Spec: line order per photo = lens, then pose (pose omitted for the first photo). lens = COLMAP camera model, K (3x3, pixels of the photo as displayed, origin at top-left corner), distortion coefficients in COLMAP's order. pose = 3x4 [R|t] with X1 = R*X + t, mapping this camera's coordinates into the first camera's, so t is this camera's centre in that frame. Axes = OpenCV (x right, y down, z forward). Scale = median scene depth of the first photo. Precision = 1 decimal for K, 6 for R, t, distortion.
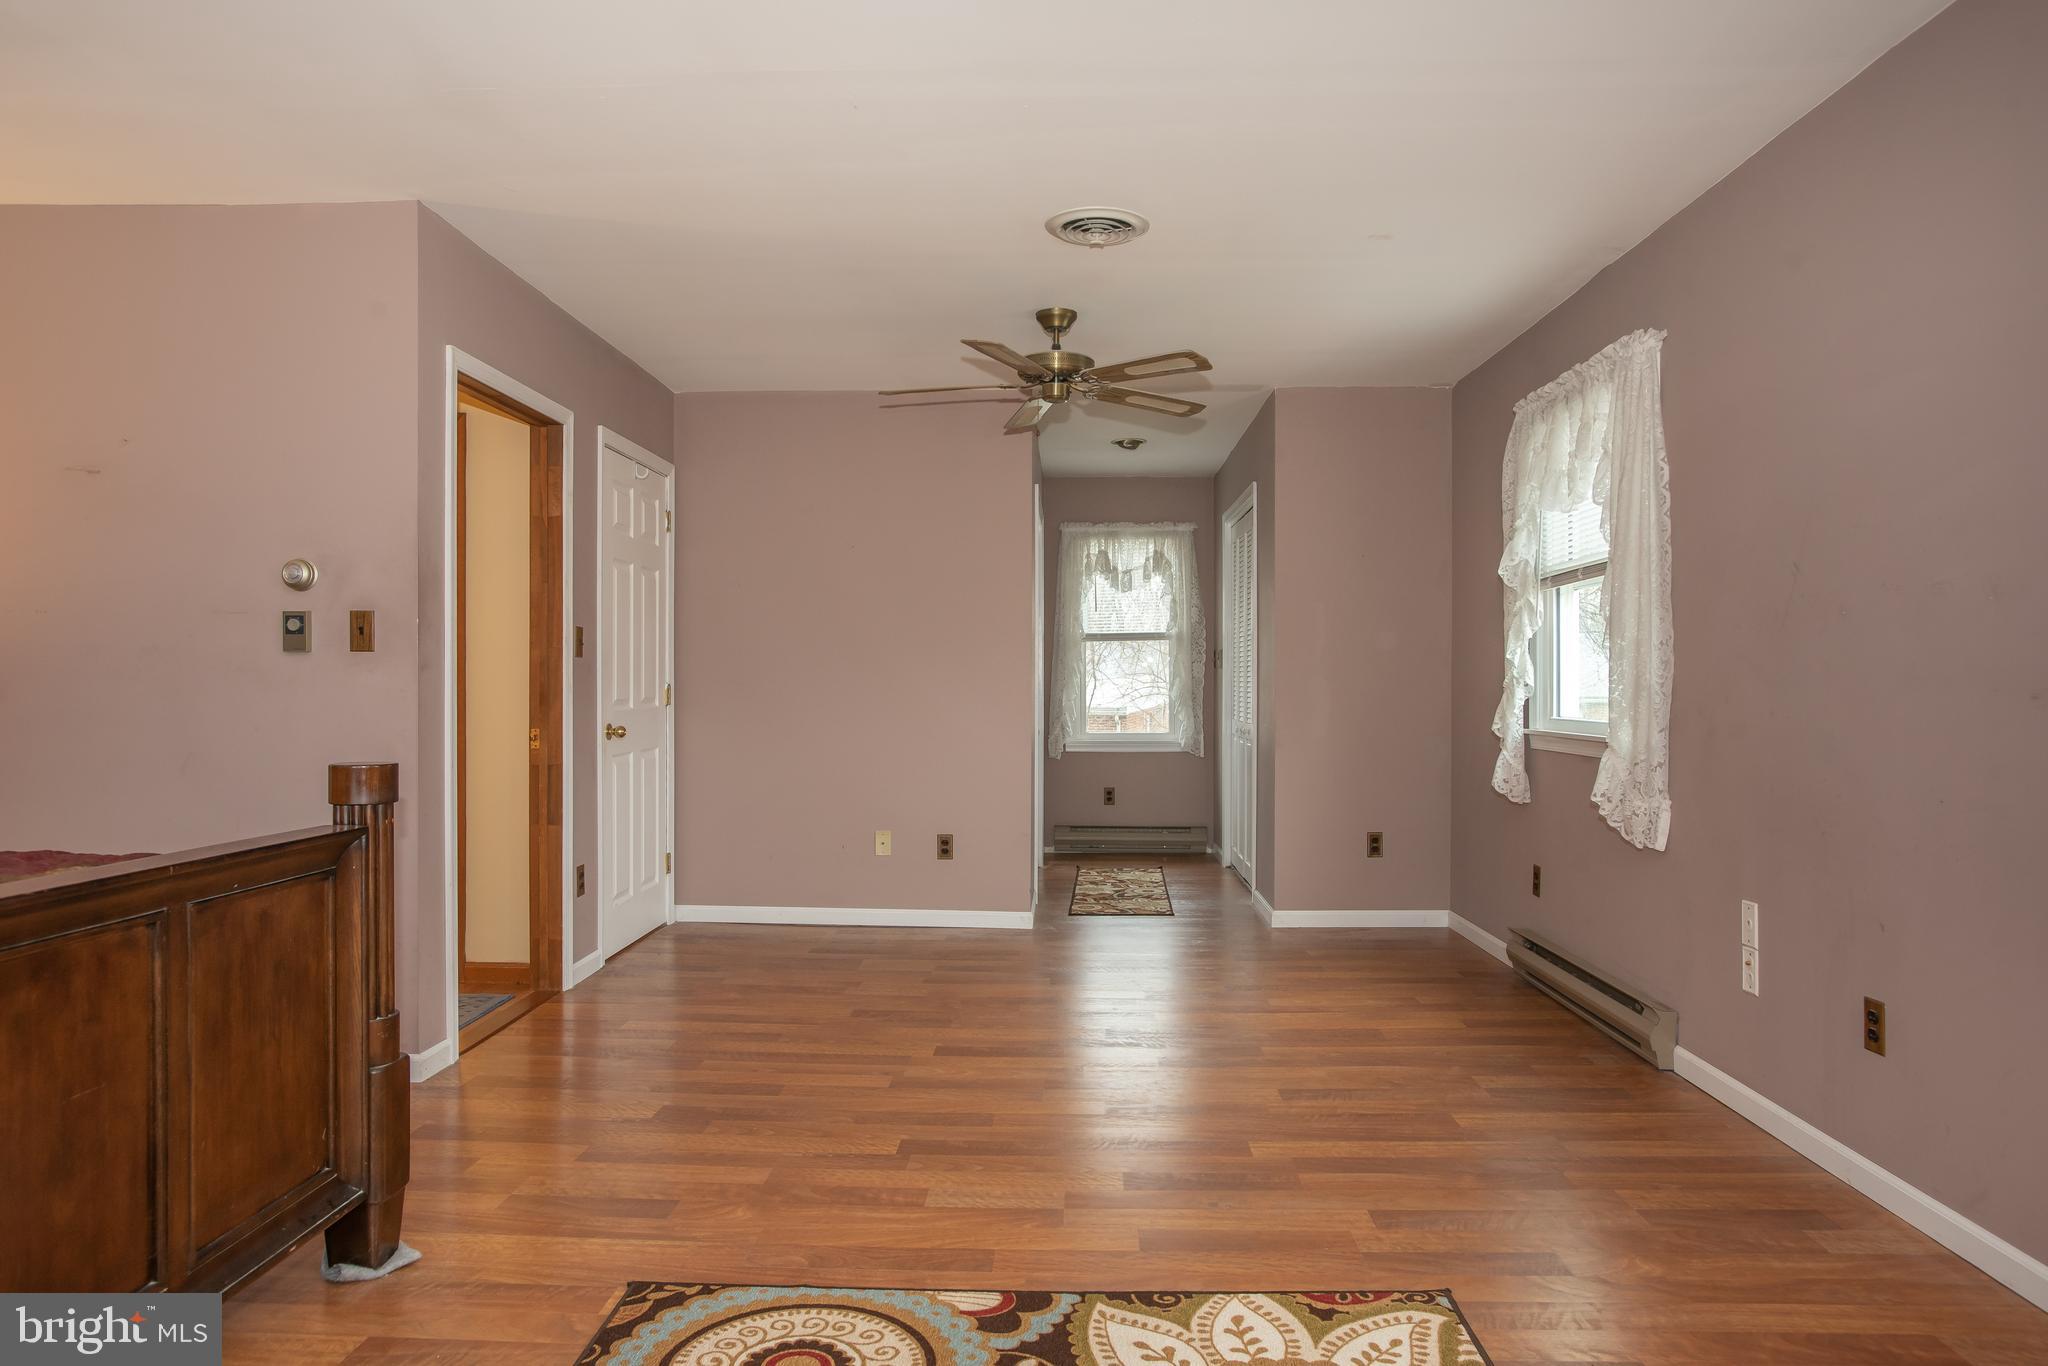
lens RADIAL K [[1293.0, 0, 1016.0], [0, 1293.0, 685.8], [0, 0, 1]] dist [-0.002837, -0.000499]
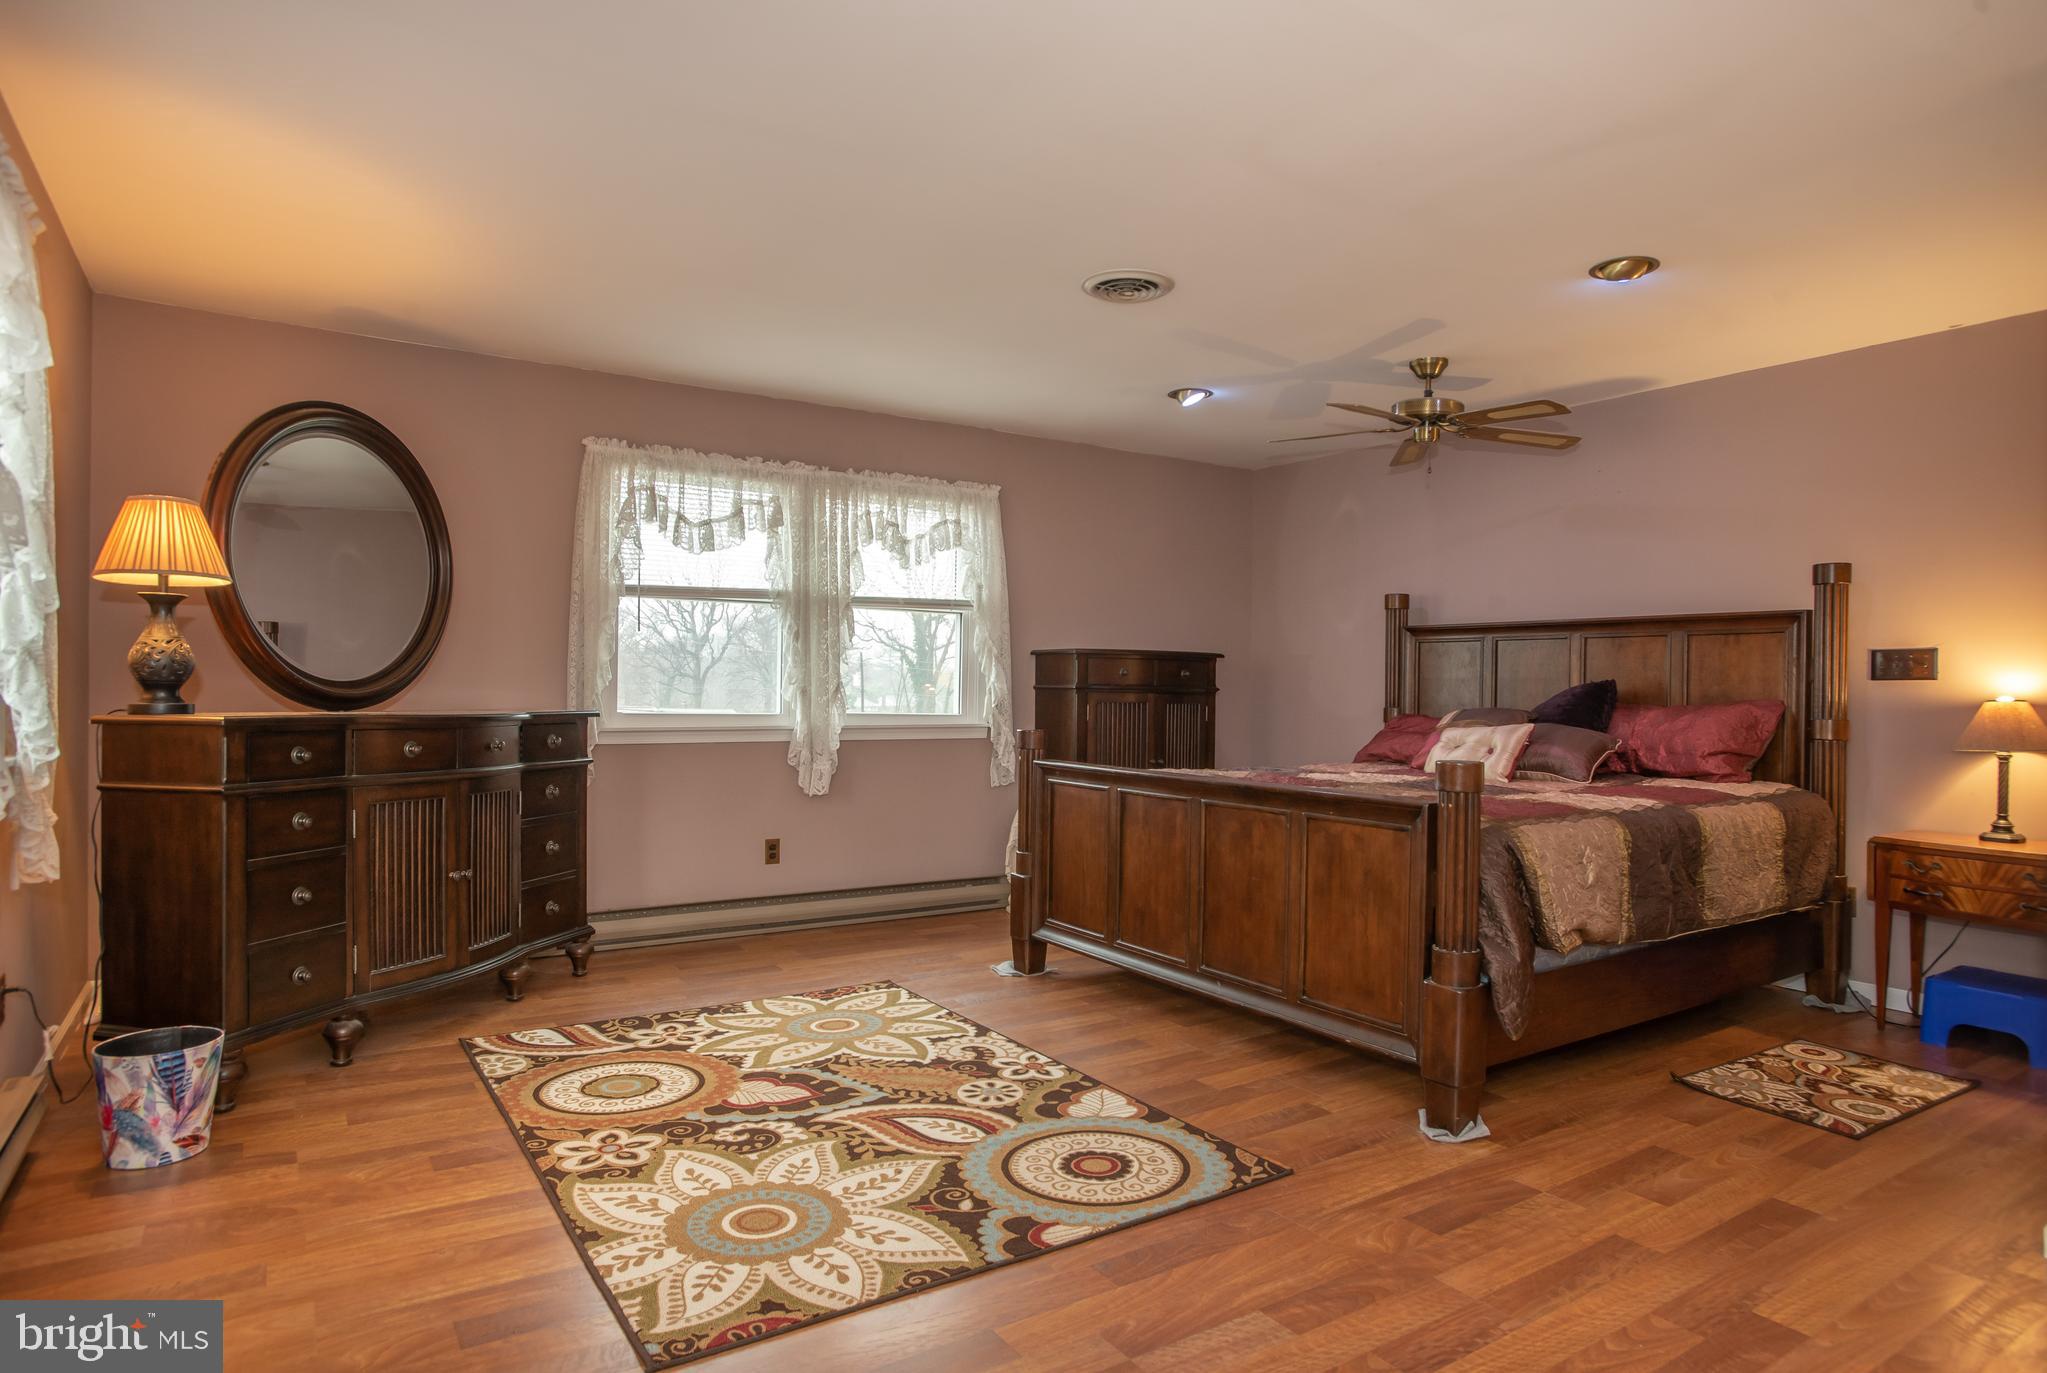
lens RADIAL K [[1161.7, 0, 1029.2], [0, 1161.7, 690.2], [0, 0, 1]] dist [-0.016509, 0.011736]
pose [[-0.808645, -0.013702, -0.588138, 0.625773], [-0.017008, 0.999855, 0.000091, -0.007022], [0.588051, 0.010077, -0.808761, 1.878696]]
